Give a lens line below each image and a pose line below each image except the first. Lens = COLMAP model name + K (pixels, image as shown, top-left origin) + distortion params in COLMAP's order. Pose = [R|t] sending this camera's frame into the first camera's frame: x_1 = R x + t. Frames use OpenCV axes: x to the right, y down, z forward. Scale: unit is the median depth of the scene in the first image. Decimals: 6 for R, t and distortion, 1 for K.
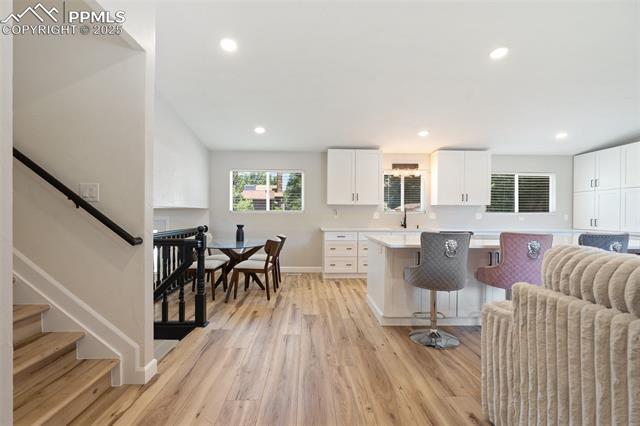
lens RADIAL K [[298.9, 0, 314.6], [0, 298.9, 209.8], [0, 0, 1]] dist [-0.005841, 0.004804]
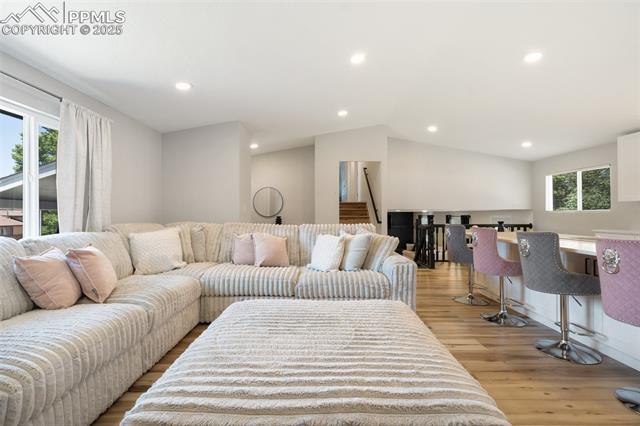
lens RADIAL K [[298.9, 0, 321.2], [0, 298.9, 215.6], [0, 0, 1]] dist [-0.005841, 0.004804]
pose [[-0.029665, 0.000963, -0.999559, 0.897934], [0.013738, 0.999905, 0.000555, 0.008762], [0.999465, -0.013715, -0.029675, 0.168279]]
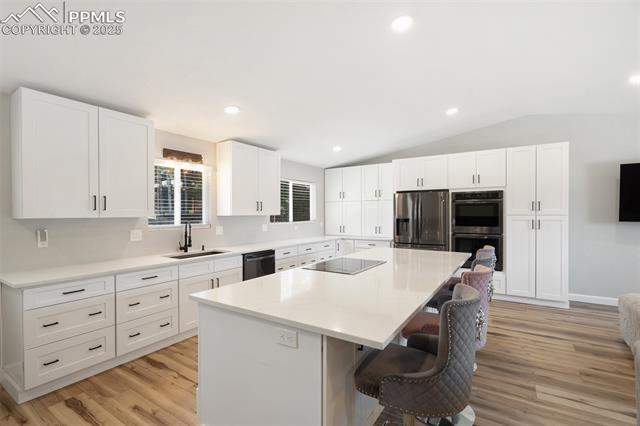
lens RADIAL K [[298.9, 0, 316.7], [0, 298.9, 217.2], [0, 0, 1]] dist [-0.005841, 0.004804]
pose [[0.574922, -0.018302, 0.818003, -0.061038], [-0.002912, 0.999698, 0.024414, -0.031241], [-0.818203, -0.016418, 0.574695, 0.408024]]
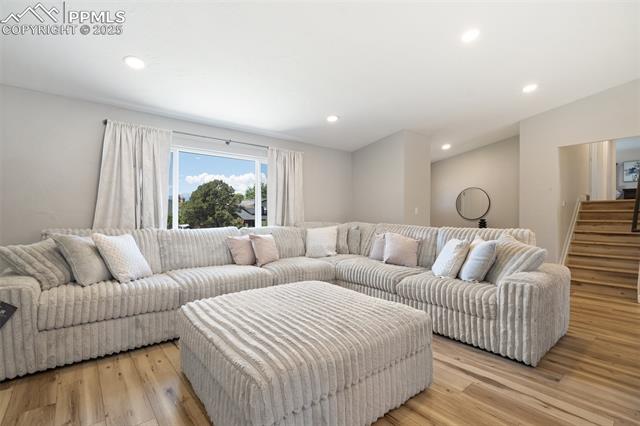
lens RADIAL K [[298.9, 0, 319.5], [0, 298.9, 216.5], [0, 0, 1]] dist [-0.005841, 0.004804]
pose [[-0.788235, -0.007266, -0.615332, 0.829571], [-0.002997, 0.999964, -0.007969, 0.011162], [0.615367, -0.004437, -0.788228, 0.448018]]
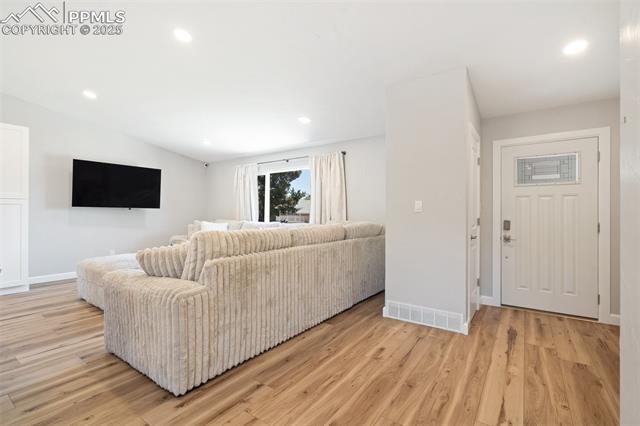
lens RADIAL K [[298.9, 0, 317.8], [0, 298.9, 211.9], [0, 0, 1]] dist [-0.005841, 0.004804]
pose [[-0.787093, -0.008401, 0.616777, -0.141741], [-0.017893, 0.999797, -0.009215, 0.005521], [-0.616574, -0.018289, -0.787084, 0.465984]]
